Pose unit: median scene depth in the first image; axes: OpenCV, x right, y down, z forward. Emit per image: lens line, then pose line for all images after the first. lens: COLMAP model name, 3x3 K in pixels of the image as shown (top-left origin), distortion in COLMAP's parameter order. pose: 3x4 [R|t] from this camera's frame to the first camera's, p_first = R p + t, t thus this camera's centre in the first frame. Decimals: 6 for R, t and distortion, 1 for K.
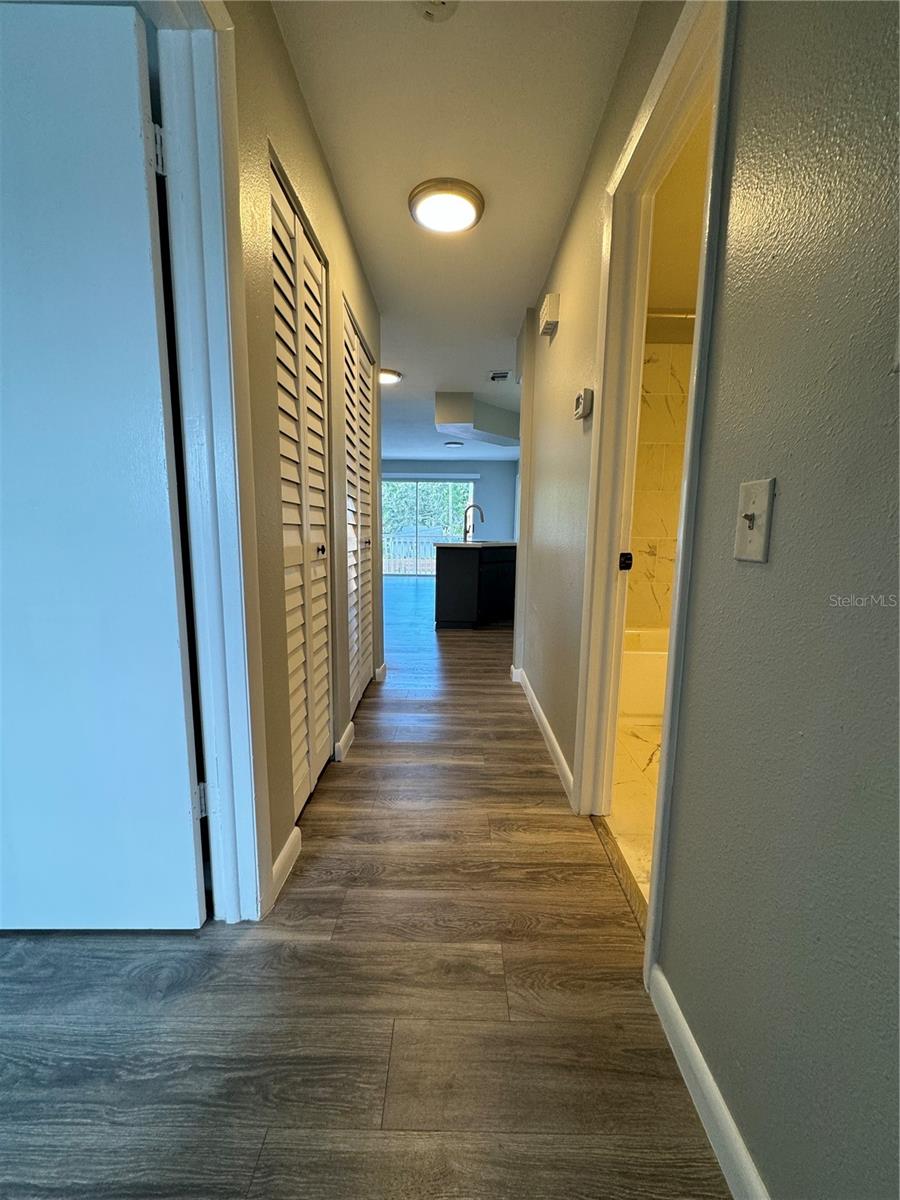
lens RADIAL K [[479.2, 0, 449.7], [0, 479.2, 603.5], [0, 0, 1]] dist [0.002118, 0.000196]
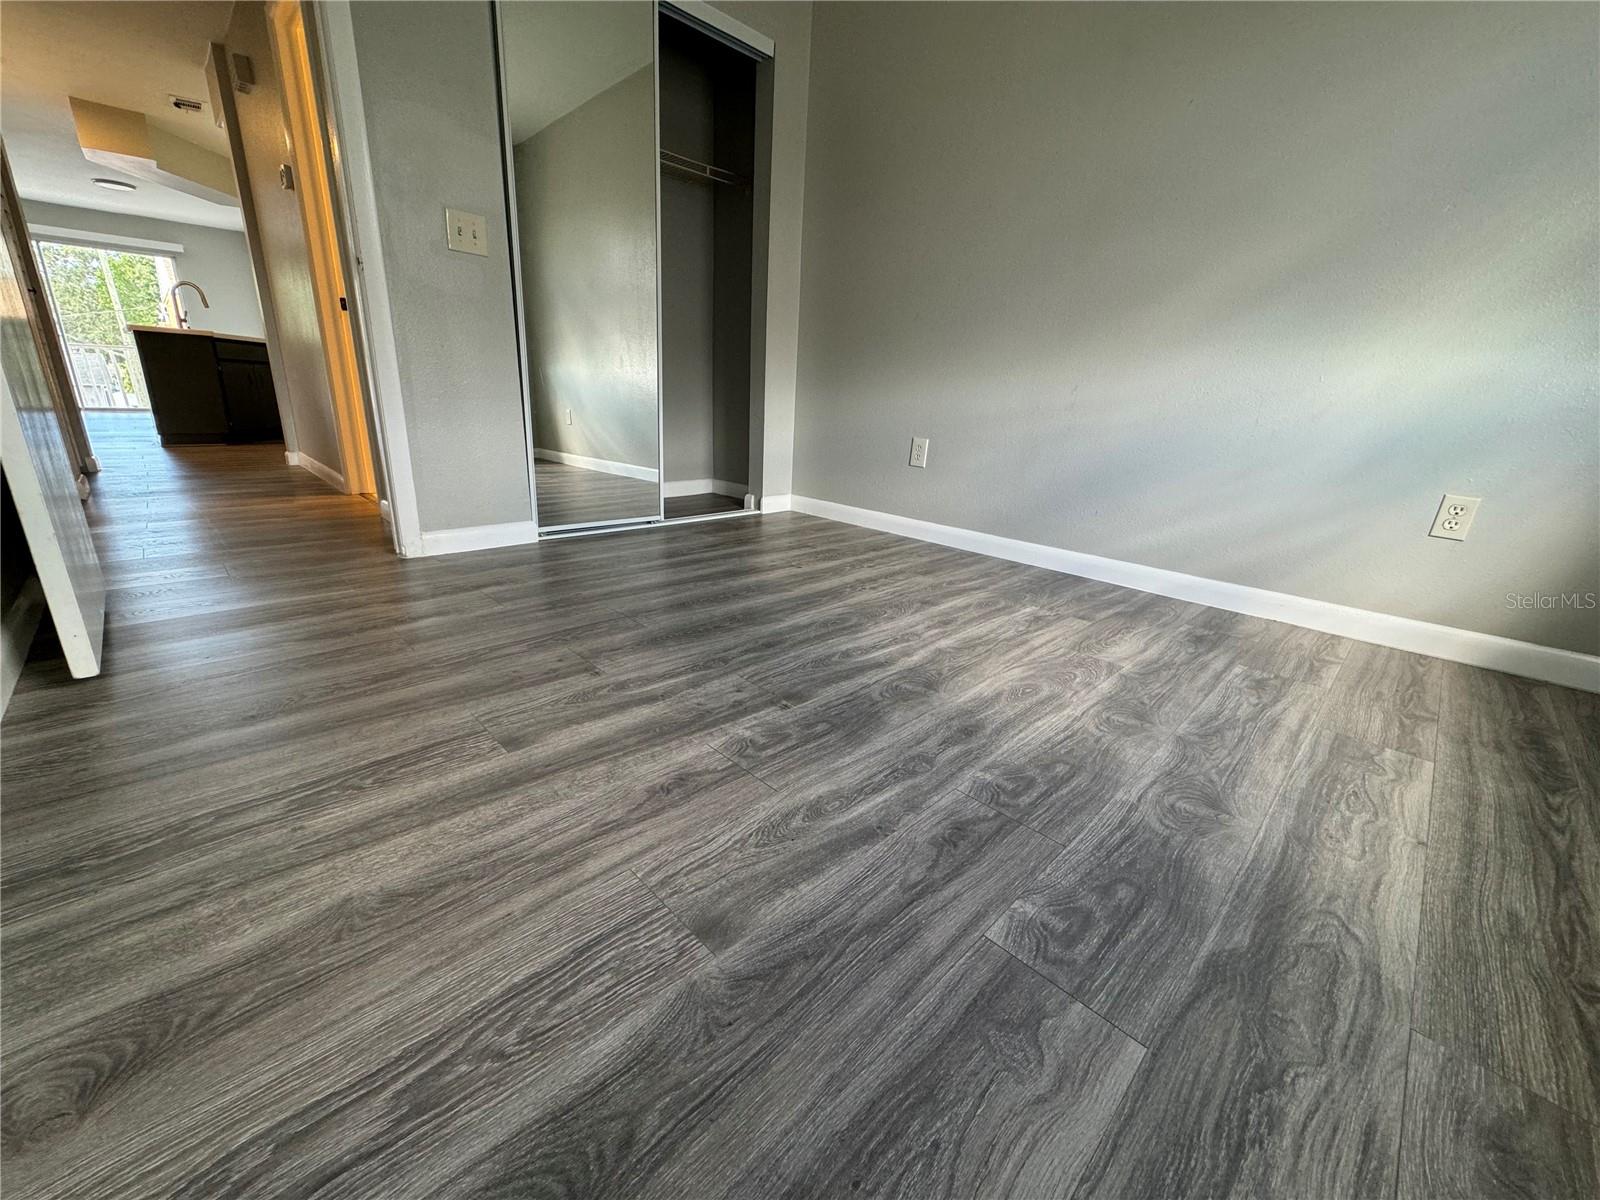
lens RADIAL K [[639.0, 0, 810.6], [0, 639.0, 603.2], [0, 0, 1]] dist [0.002118, 0.000196]
pose [[0.702797, -0.191364, 0.685168, -0.050693], [0.064509, 0.976316, 0.206511, 0.152598], [-0.708459, -0.100936, 0.698497, -0.483045]]
